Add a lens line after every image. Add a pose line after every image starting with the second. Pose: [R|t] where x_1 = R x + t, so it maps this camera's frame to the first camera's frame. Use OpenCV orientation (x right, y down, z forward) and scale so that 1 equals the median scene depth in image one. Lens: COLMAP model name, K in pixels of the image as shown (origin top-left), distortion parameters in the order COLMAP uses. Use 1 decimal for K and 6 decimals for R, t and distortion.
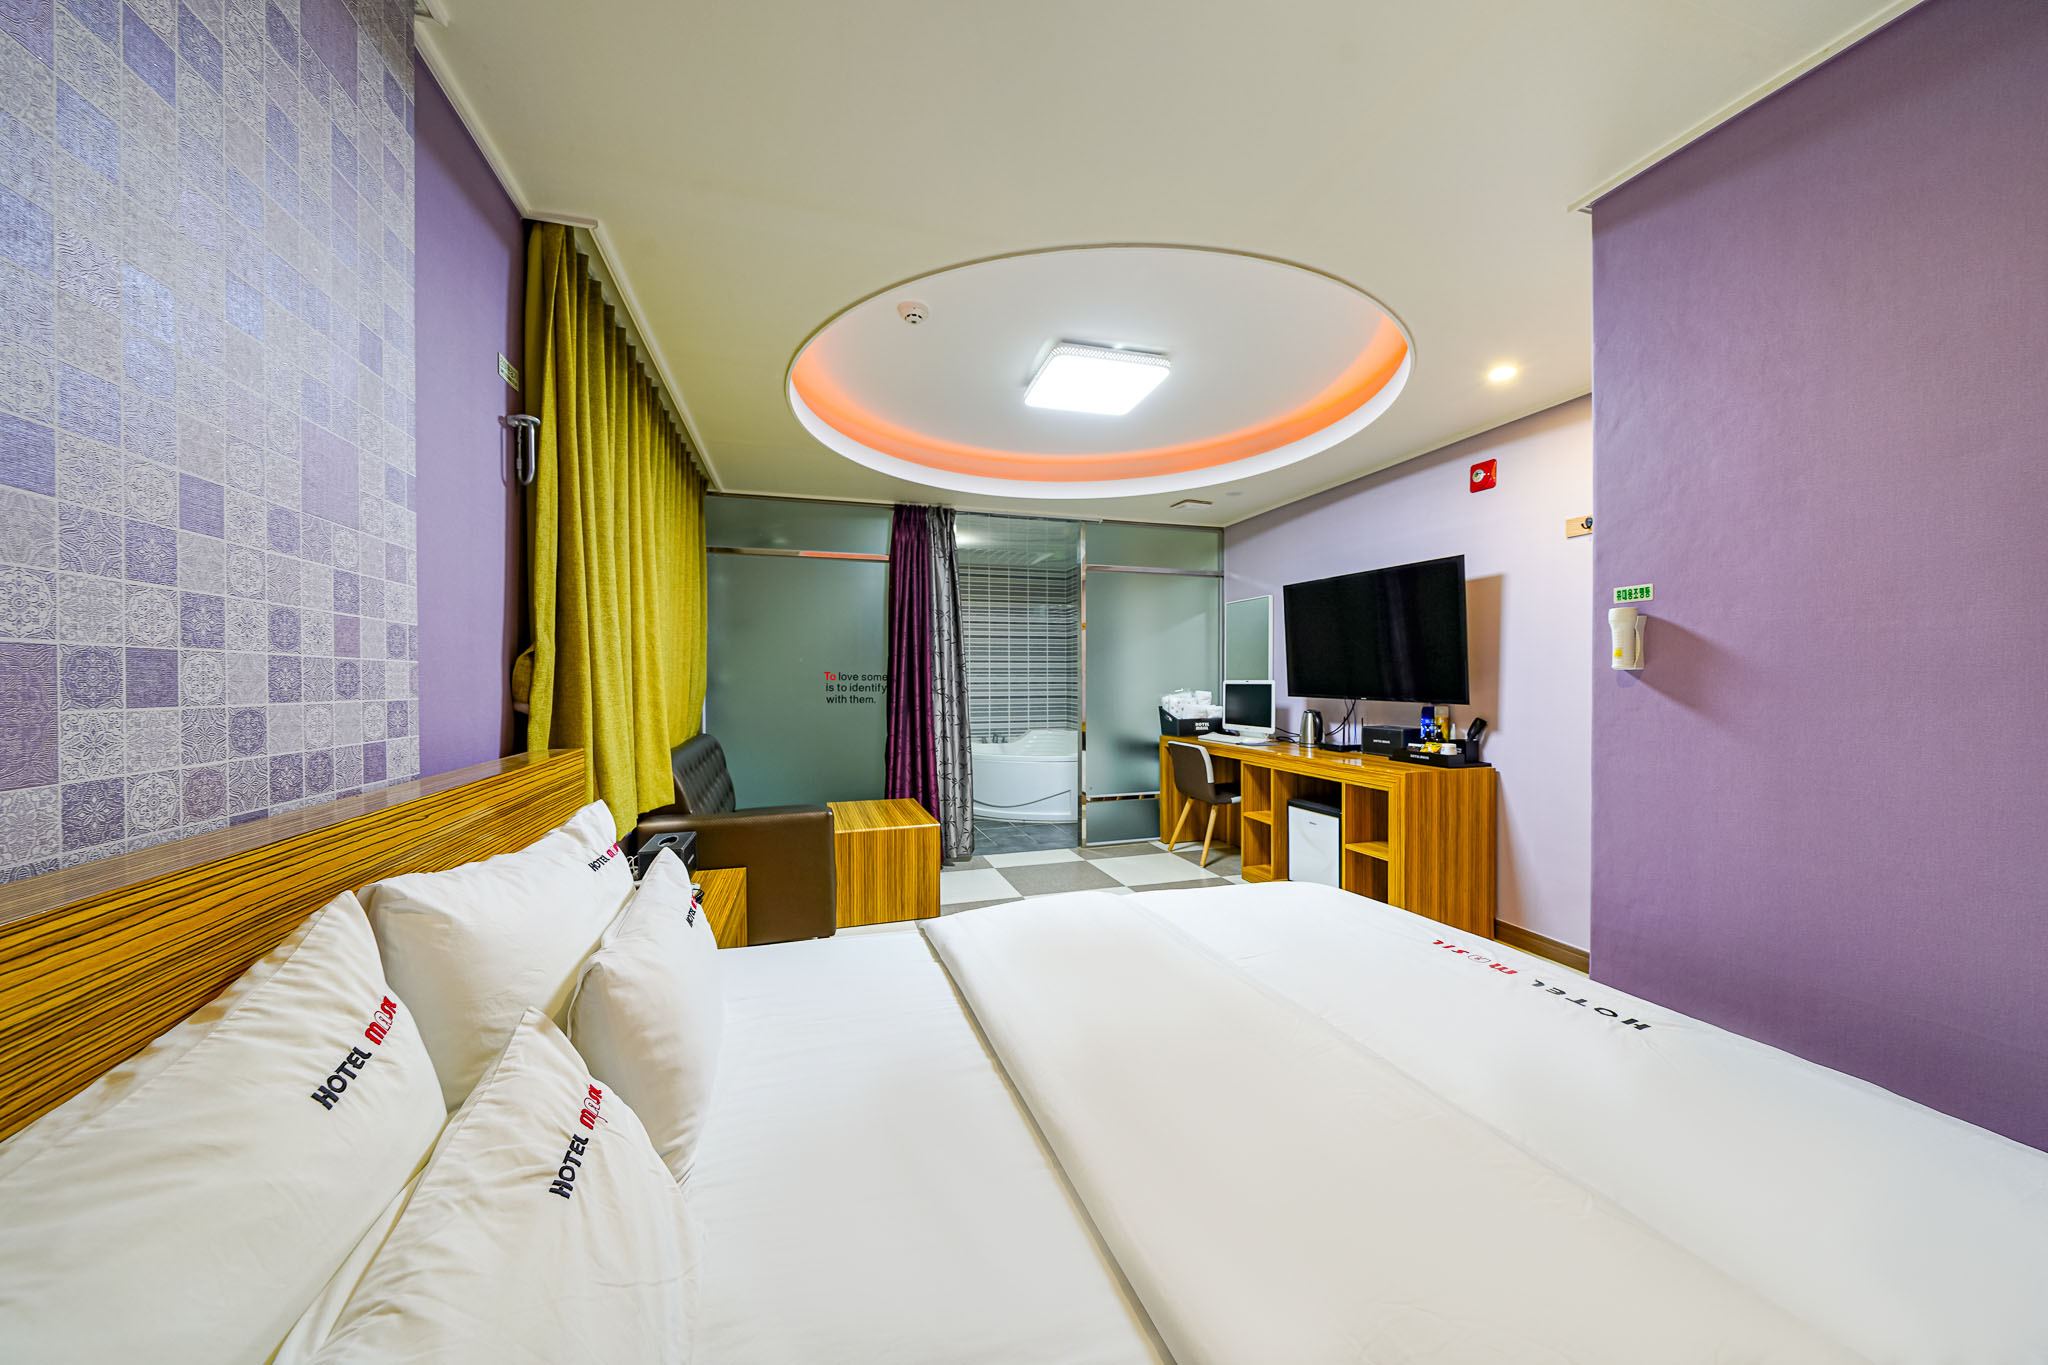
lens RADIAL K [[704.4, 0, 1024.0], [0, 704.4, 682.5], [0, 0, 1]] dist [0.000162, 0.000008]
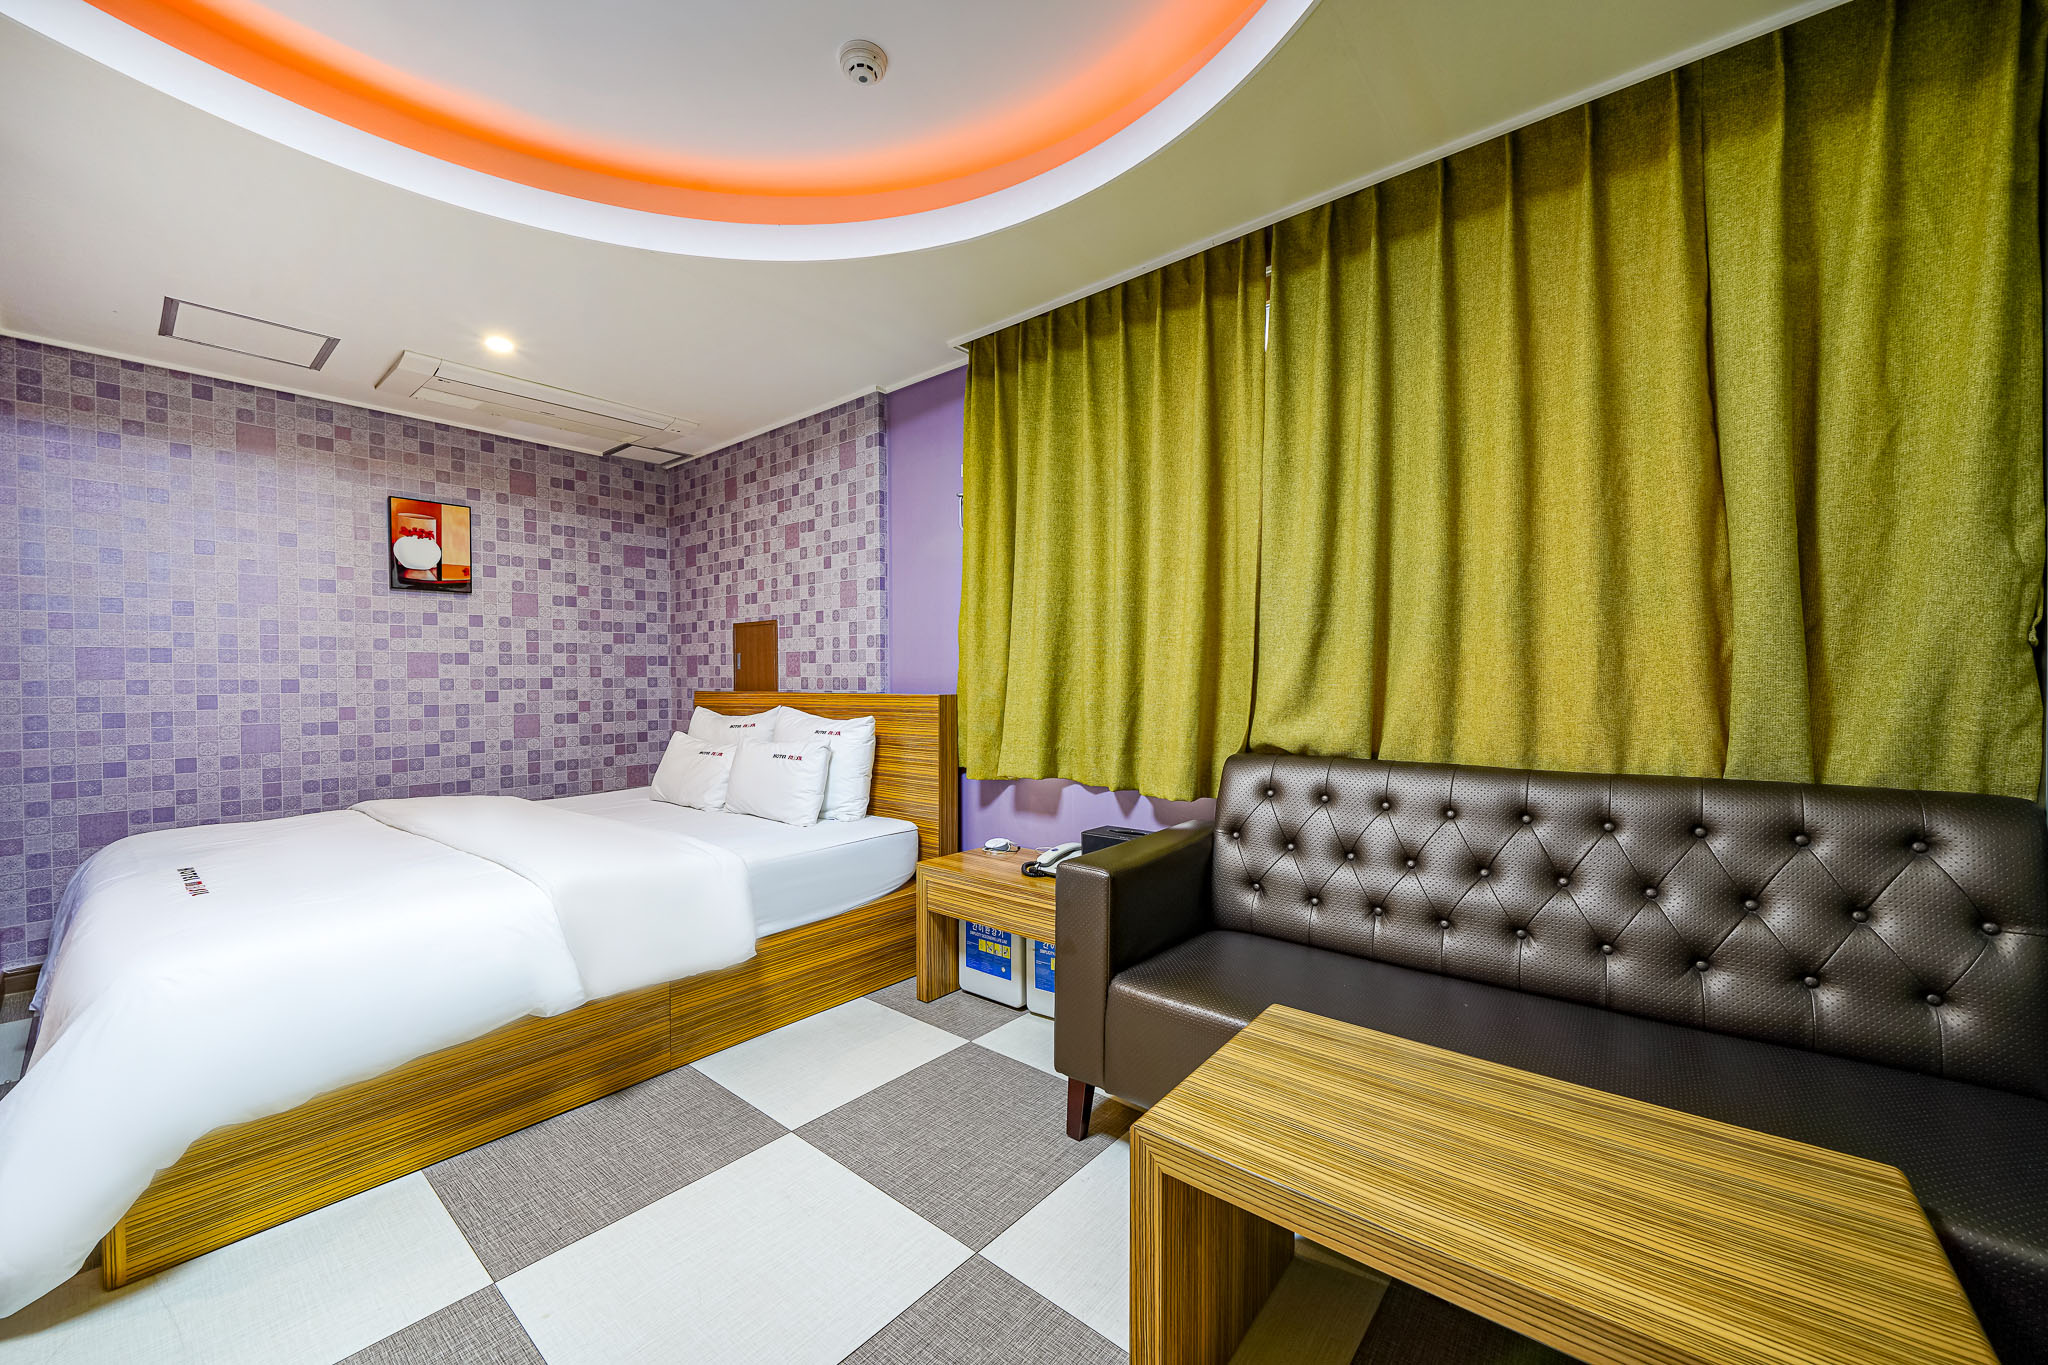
lens RADIAL K [[786.4, 0, 1024.0], [0, 786.4, 682.5], [0, 0, 1]] dist [-0.000380, -0.000112]
pose [[-0.840990, 0.009040, -0.540975, 0.372602], [0.002657, 0.999917, 0.012579, 0.089443], [0.541044, 0.009142, -0.840945, 5.434991]]
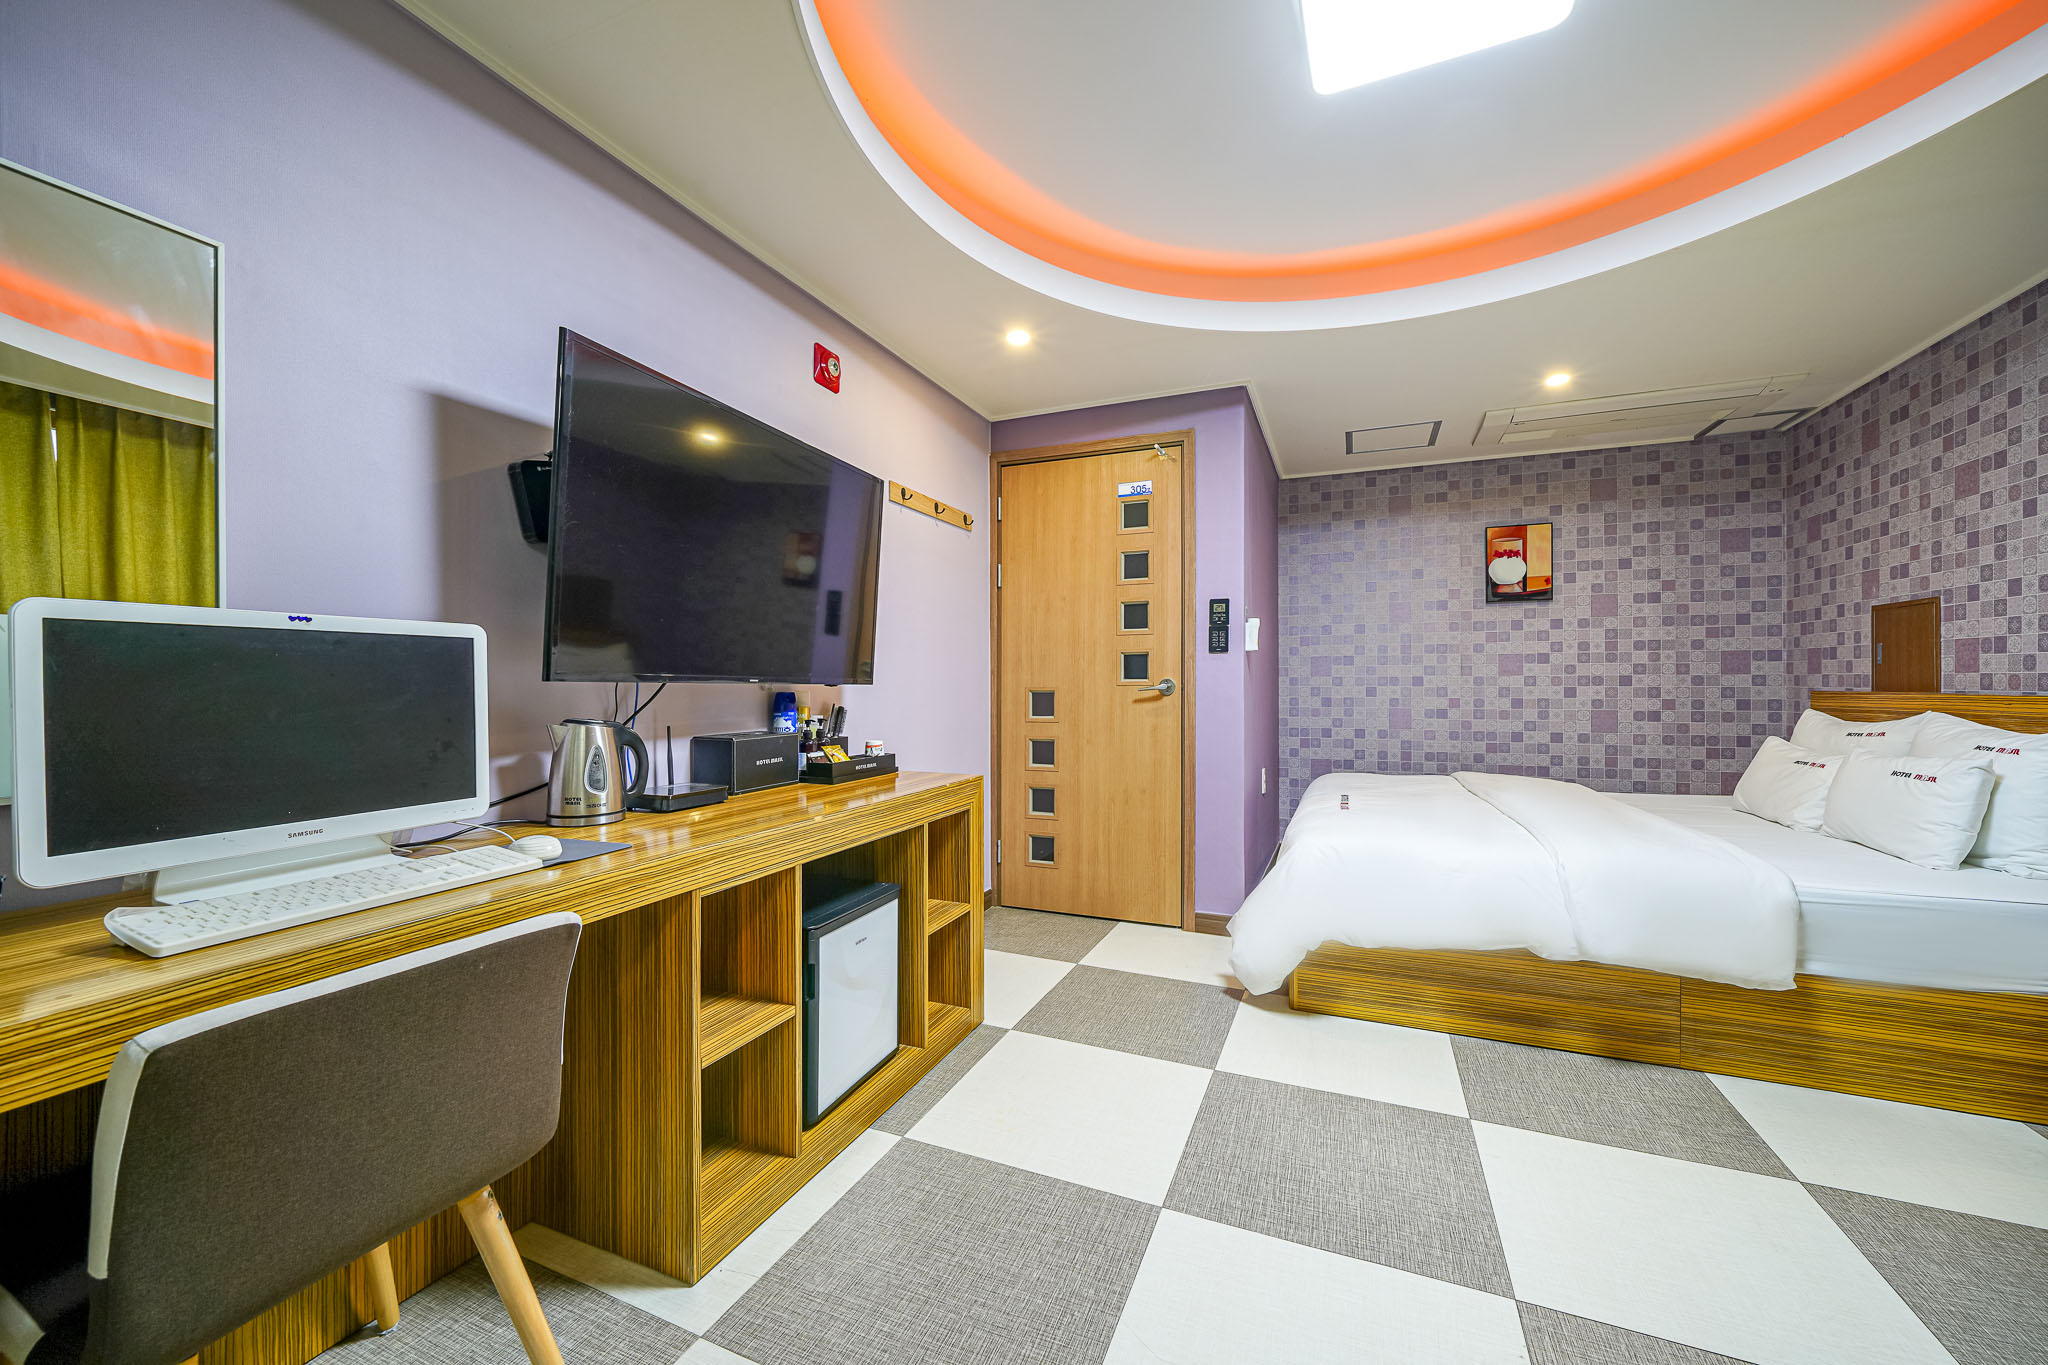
lens RADIAL K [[786.4, 0, 1024.0], [0, 786.4, 682.5], [0, 0, 1]] dist [-0.000380, -0.000112]
pose [[-0.768126, 0.001329, 0.640298, -0.051748], [0.006778, 0.999959, 0.006055, 0.104580], [-0.640263, 0.008991, -0.768103, 6.002742]]
